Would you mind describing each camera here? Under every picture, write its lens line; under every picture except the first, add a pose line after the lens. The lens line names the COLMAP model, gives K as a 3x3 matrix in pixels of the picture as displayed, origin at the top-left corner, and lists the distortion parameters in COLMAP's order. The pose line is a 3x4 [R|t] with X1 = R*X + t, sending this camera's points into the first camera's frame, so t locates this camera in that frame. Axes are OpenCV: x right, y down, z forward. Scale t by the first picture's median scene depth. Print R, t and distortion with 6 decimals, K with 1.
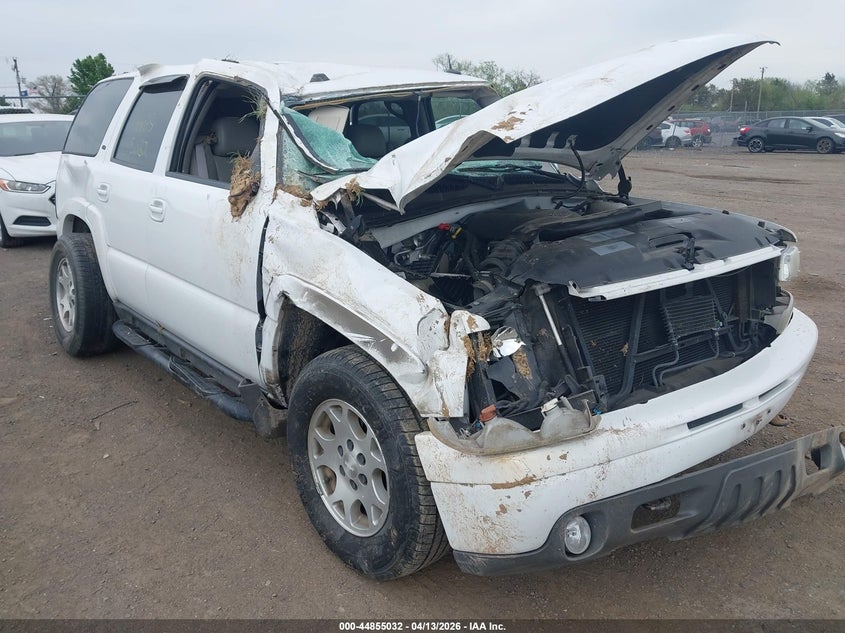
lens RADIAL K [[626.0, 0, 424.0], [0, 626.0, 329.1], [0, 0, 1]] dist [0.077036, -0.122638]
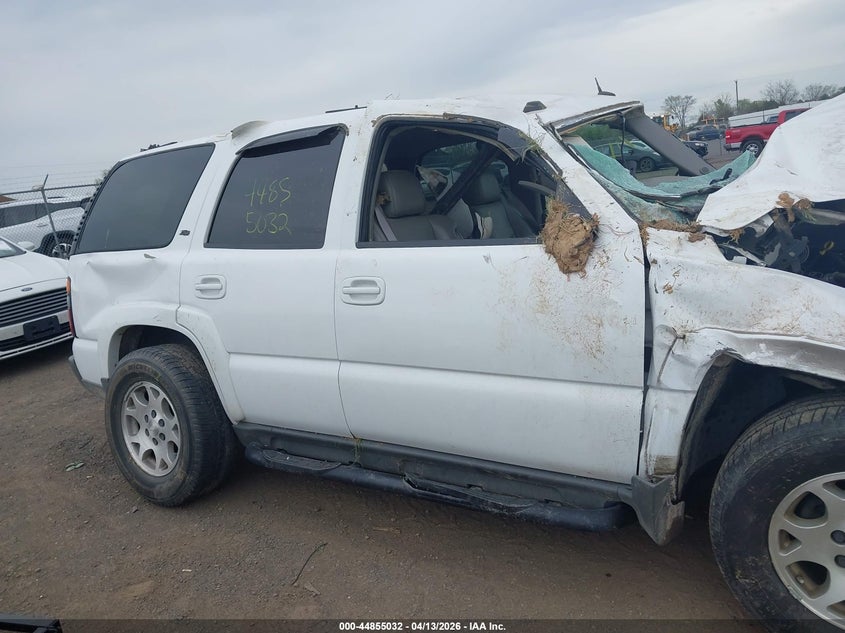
lens RADIAL K [[626.0, 0, 424.0], [0, 626.0, 329.1], [0, 0, 1]] dist [0.077036, -0.122638]
pose [[0.955045, -0.176627, 0.238102, -0.531751], [0.196791, 0.978382, -0.063570, -0.075778], [-0.221727, 0.107568, 0.969158, 0.228782]]
